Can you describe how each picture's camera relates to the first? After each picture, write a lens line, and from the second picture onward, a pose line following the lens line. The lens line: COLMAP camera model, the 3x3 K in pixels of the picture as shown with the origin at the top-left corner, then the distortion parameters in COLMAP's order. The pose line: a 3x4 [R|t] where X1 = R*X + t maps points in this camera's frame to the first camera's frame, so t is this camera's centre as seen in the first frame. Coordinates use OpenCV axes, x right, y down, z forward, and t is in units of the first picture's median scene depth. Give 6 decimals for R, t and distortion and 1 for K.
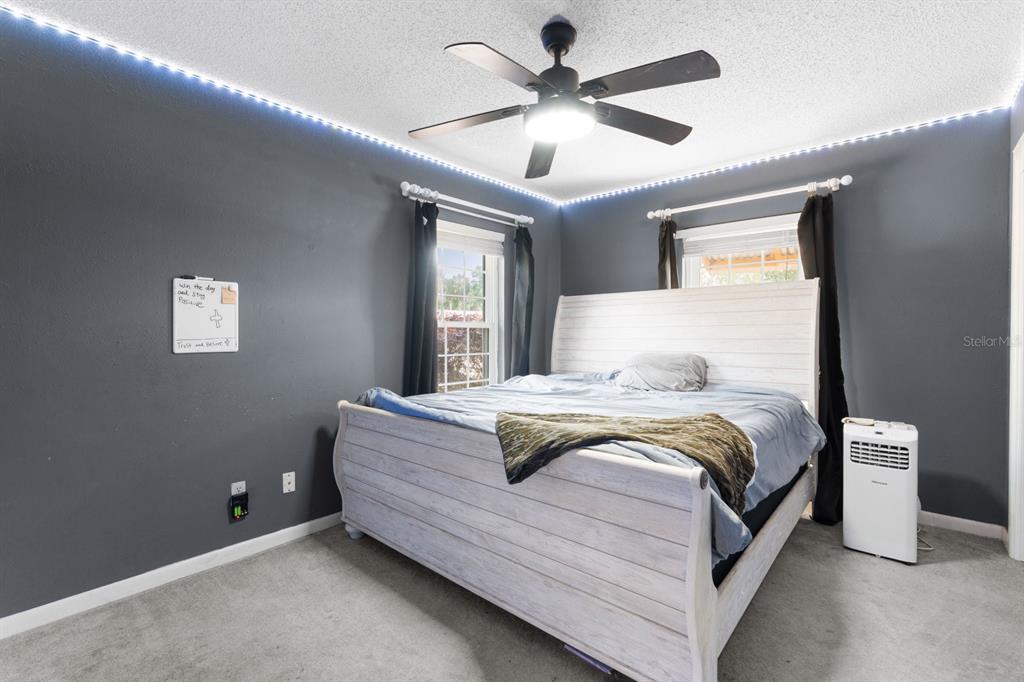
lens RADIAL K [[465.8, 0, 510.6], [0, 465.8, 333.4], [0, 0, 1]] dist [0.000264, -0.000006]
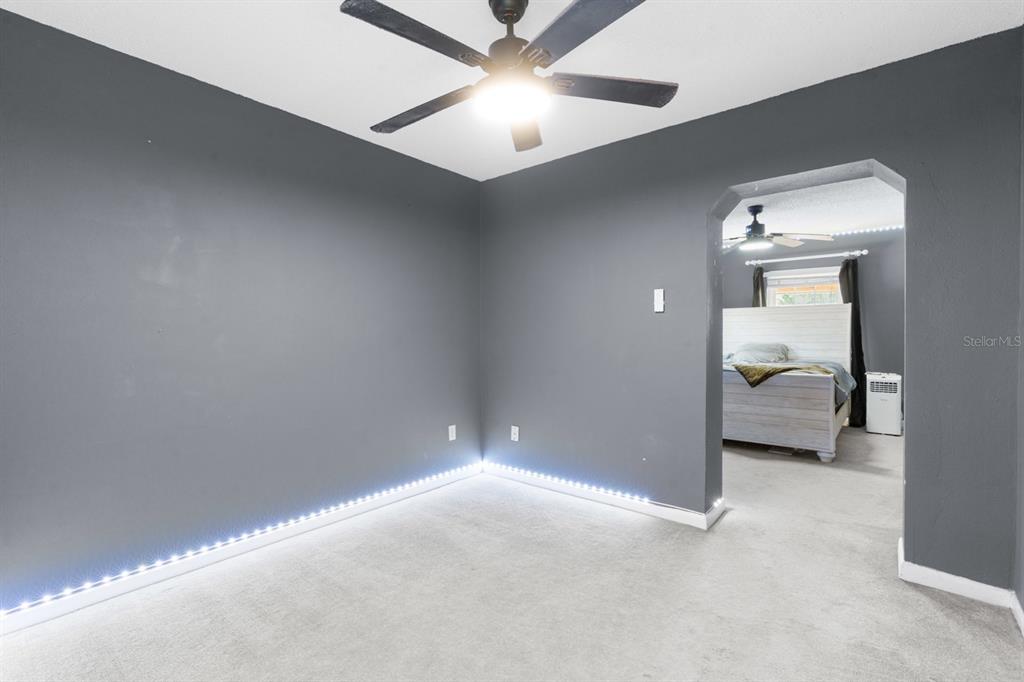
lens RADIAL K [[465.8, 0, 513.3], [0, 465.8, 341.1], [0, 0, 1]] dist [0.000264, -0.000006]
pose [[0.999608, -0.005867, 0.027367, -0.802694], [0.005646, 0.999951, 0.008159, 0.016499], [-0.027414, -0.008001, 0.999592, -0.905950]]
